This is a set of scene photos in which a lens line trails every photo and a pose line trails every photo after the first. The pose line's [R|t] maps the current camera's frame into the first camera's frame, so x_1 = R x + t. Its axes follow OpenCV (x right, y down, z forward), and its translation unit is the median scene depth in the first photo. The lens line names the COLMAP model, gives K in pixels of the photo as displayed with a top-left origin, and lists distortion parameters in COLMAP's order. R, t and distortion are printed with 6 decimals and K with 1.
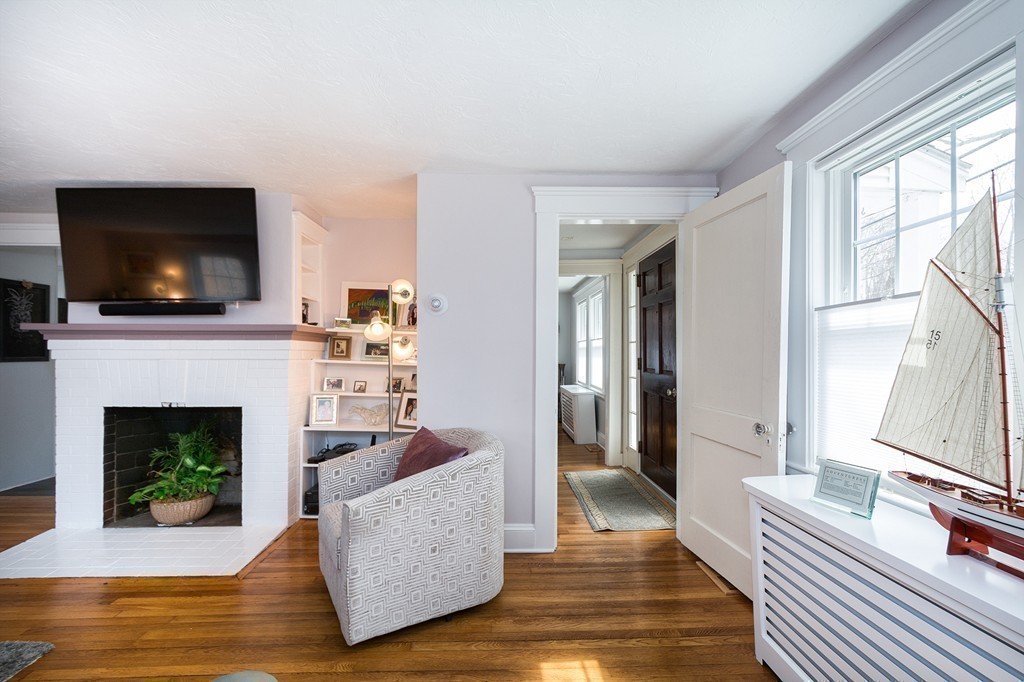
lens RADIAL K [[466.7, 0, 508.2], [0, 466.7, 350.8], [0, 0, 1]] dist [-0.002119, -0.000215]
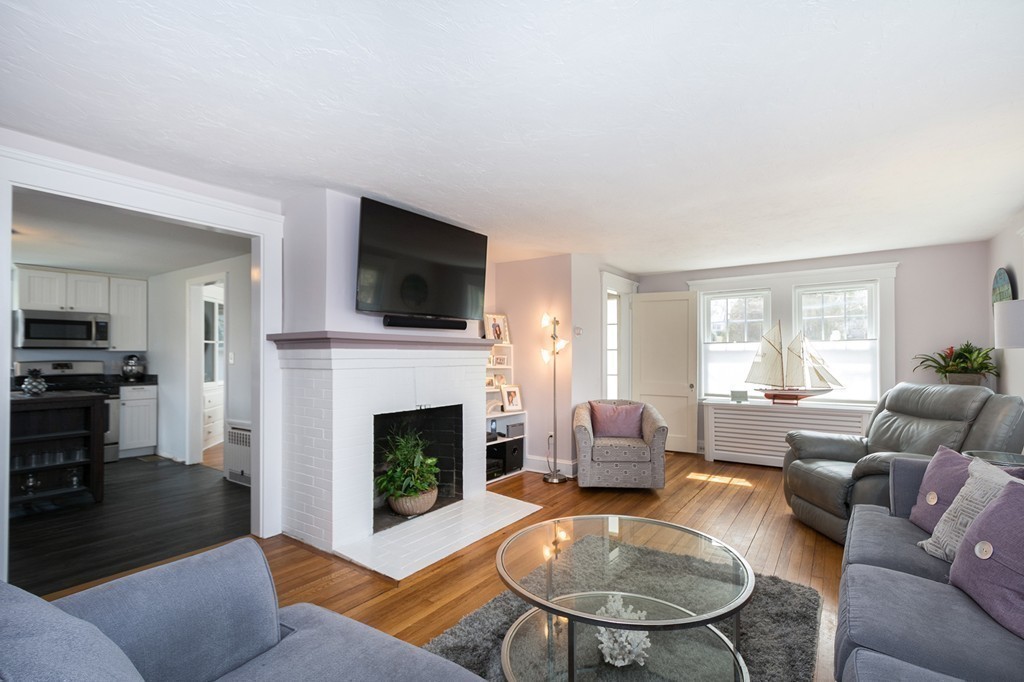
lens RADIAL K [[466.7, 0, 508.2], [0, 466.7, 350.8], [0, 0, 1]] dist [-0.002119, -0.000215]
pose [[0.594094, 0.008128, 0.804354, -1.549441], [0.003887, 0.999908, -0.012975, -0.006039], [-0.804386, 0.010835, 0.594008, 0.156112]]
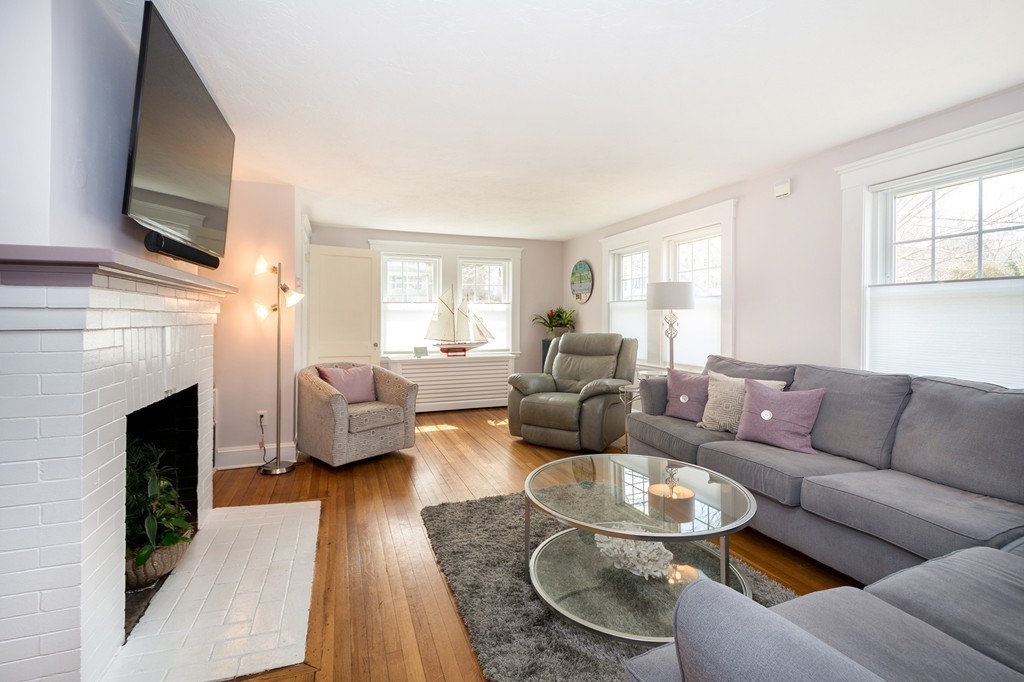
lens RADIAL K [[470.0, 0, 509.8], [0, 470.0, 319.8], [0, 0, 1]] dist [-0.001023, -0.000066]
pose [[-0.324929, -0.002778, 0.945734, -1.564114], [0.001489, 0.999993, 0.003448, 0.007556], [-0.945737, 0.002528, -0.324923, 0.770237]]
